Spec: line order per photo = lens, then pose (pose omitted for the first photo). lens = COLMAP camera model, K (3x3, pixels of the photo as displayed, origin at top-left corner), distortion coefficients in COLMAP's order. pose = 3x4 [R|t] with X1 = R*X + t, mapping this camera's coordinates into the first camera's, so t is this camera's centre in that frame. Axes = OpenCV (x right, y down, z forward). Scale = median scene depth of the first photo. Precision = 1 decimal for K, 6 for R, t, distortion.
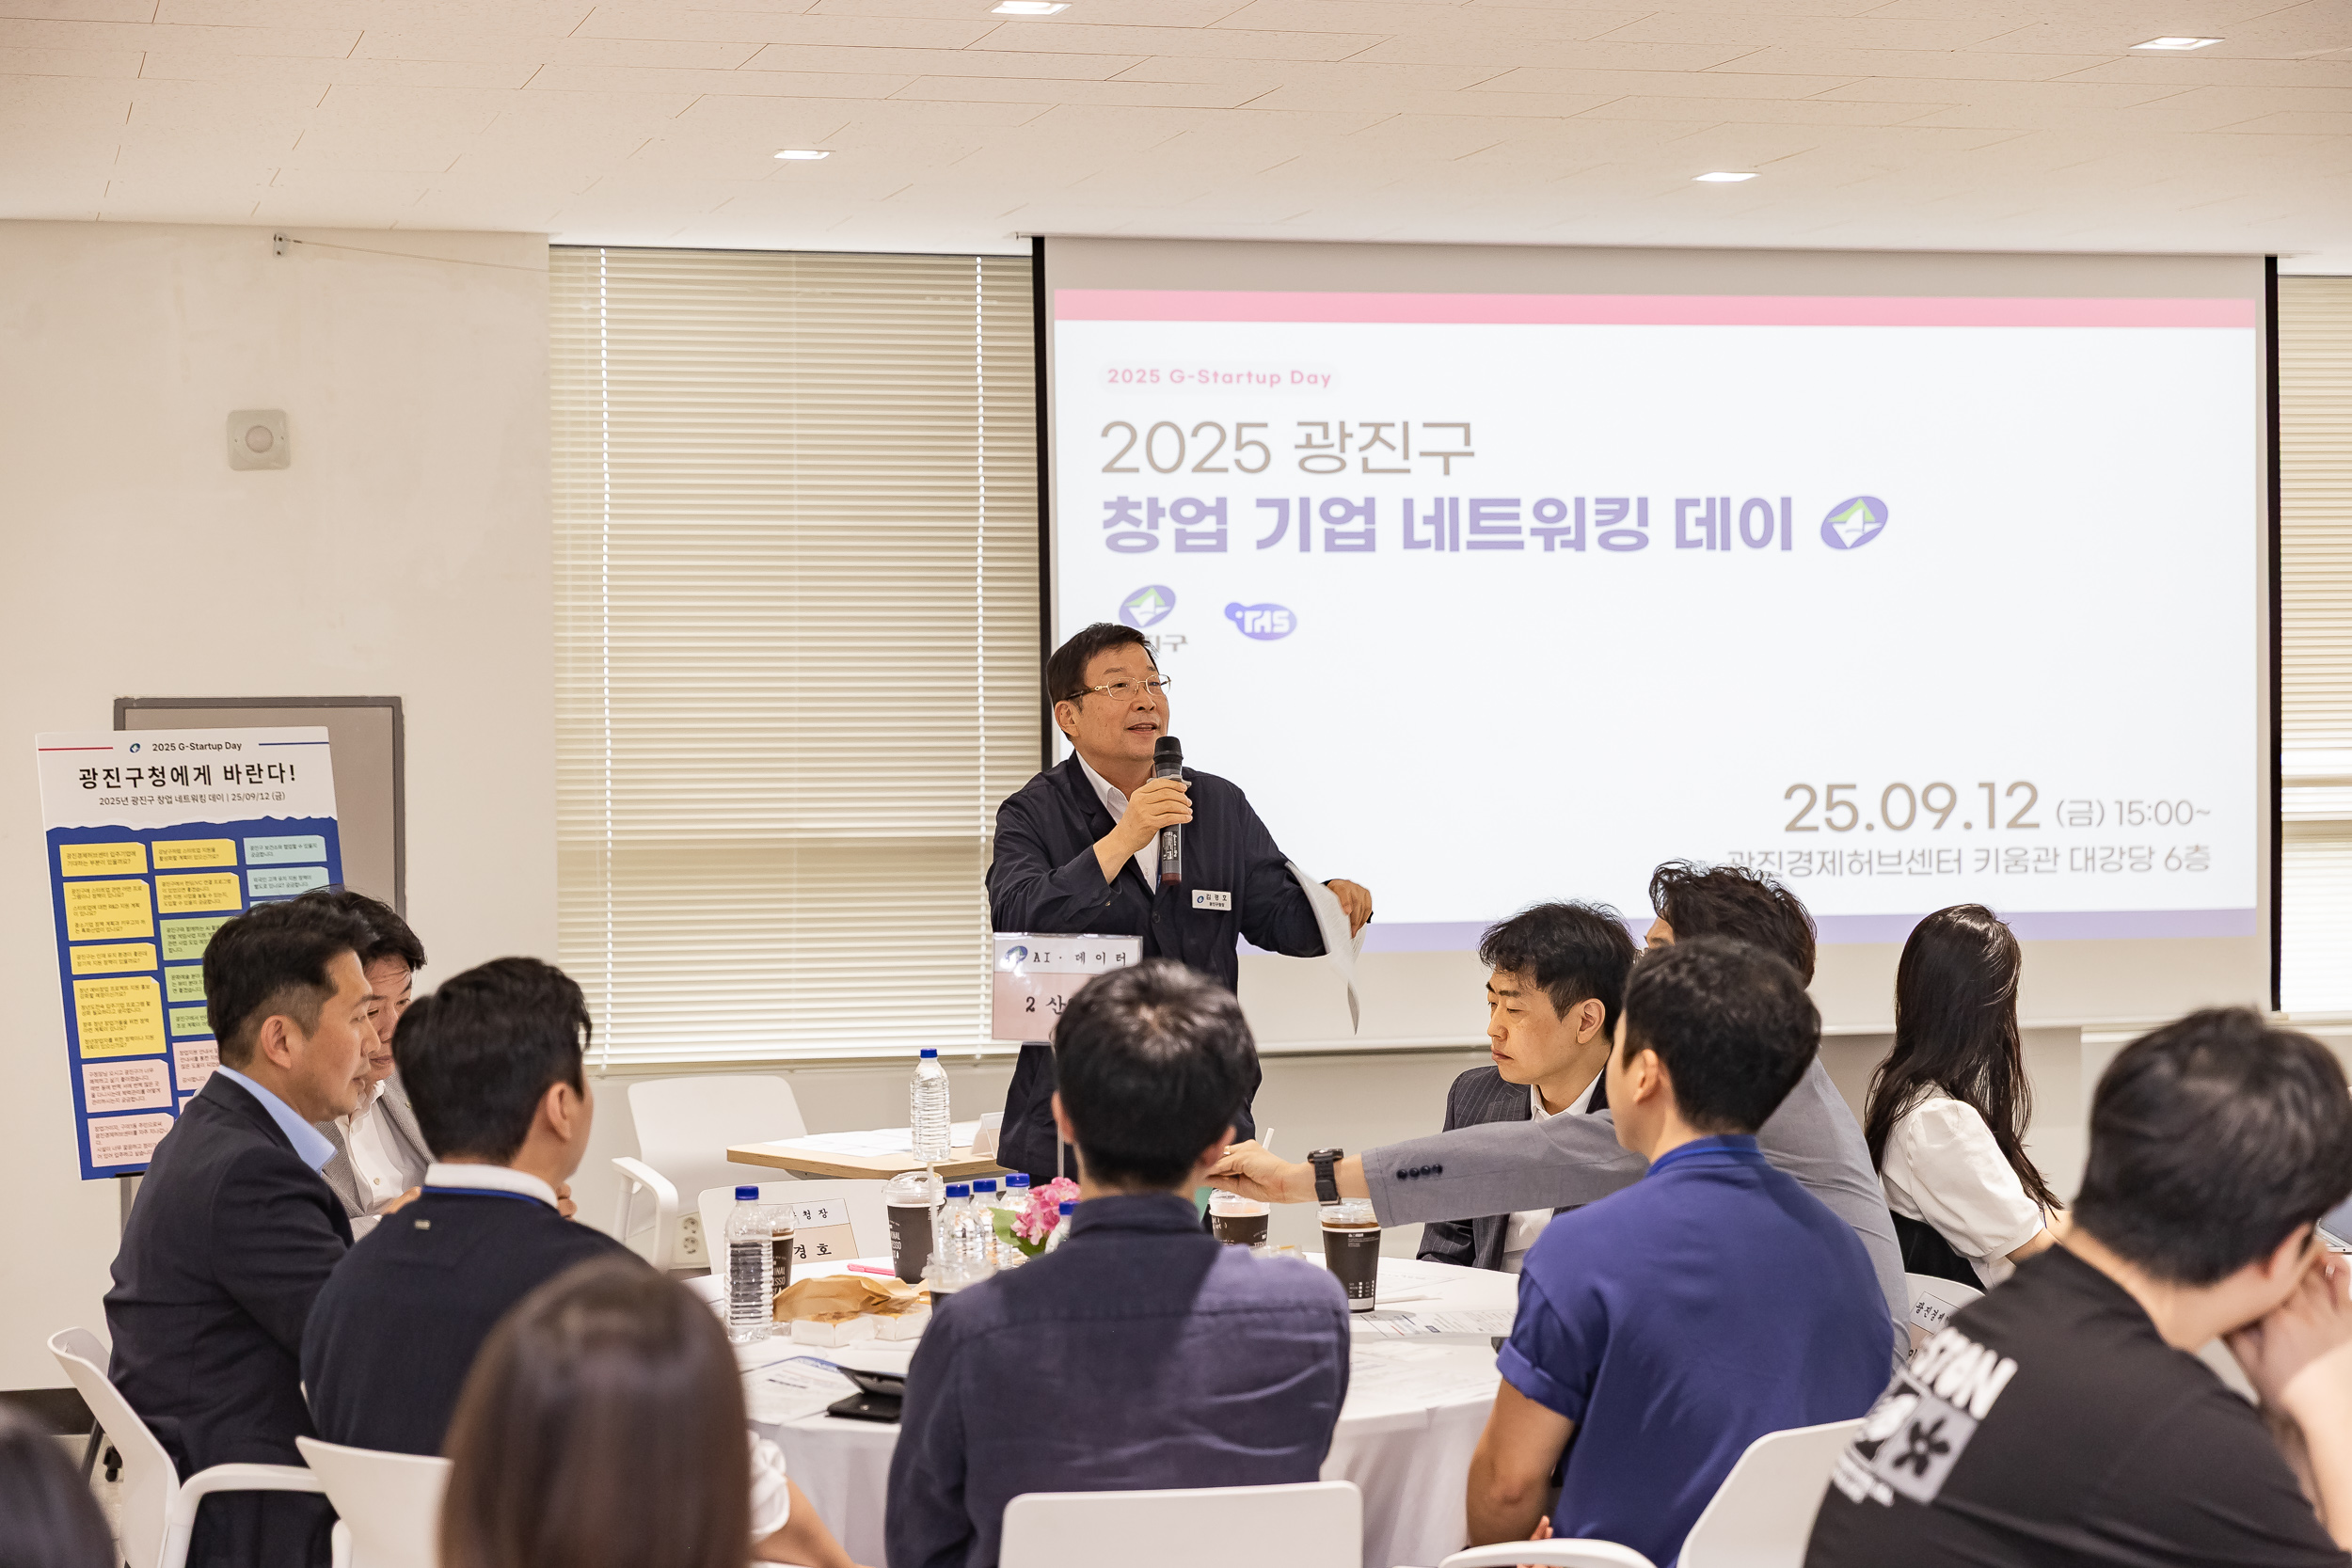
lens RADIAL K [[4301.9, 0, 1138.6], [0, 4301.9, 795.2], [0, 0, 1]] dist [0.119277, -0.428289]
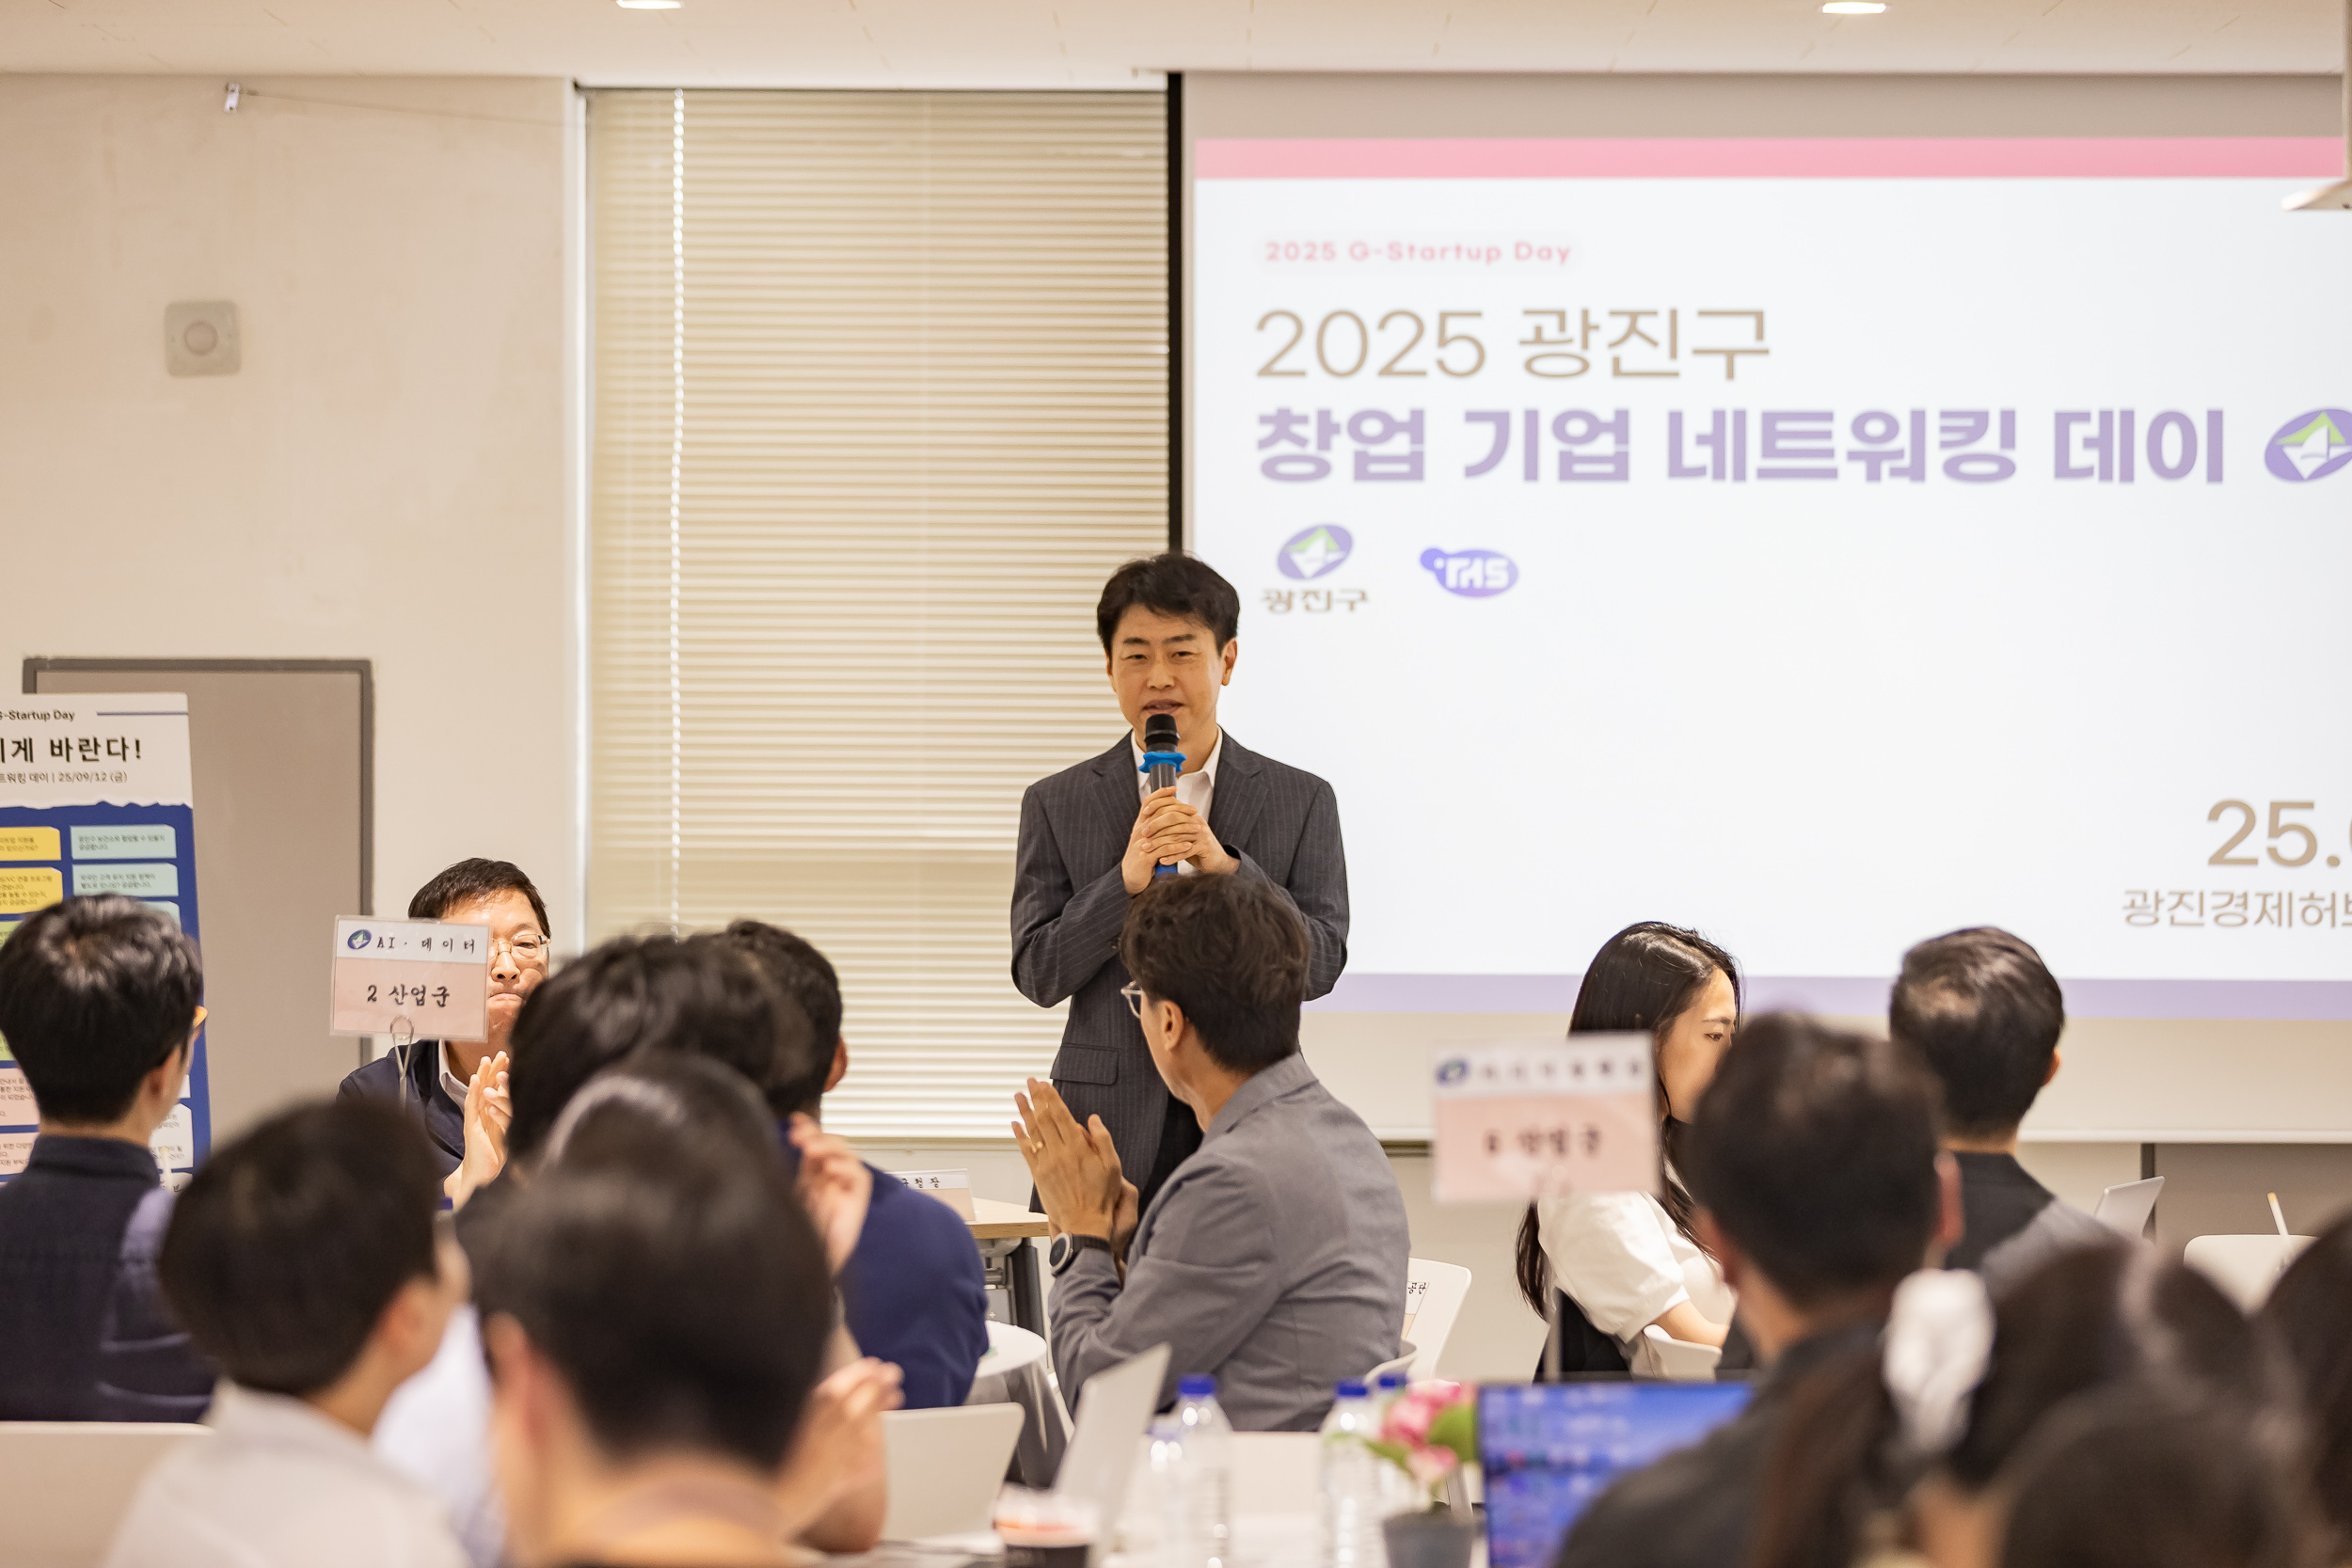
lens RADIAL K [[7888.9, 0, 1262.9], [0, 7888.9, 786.4], [0, 0, 1]] dist [-0.103431, 1.980778]
pose [[0.969111, 0.013067, -0.246278, 0.336603], [-0.016642, 0.999784, -0.012440, 0.015010], [0.246062, 0.016155, 0.969119, -0.353242]]
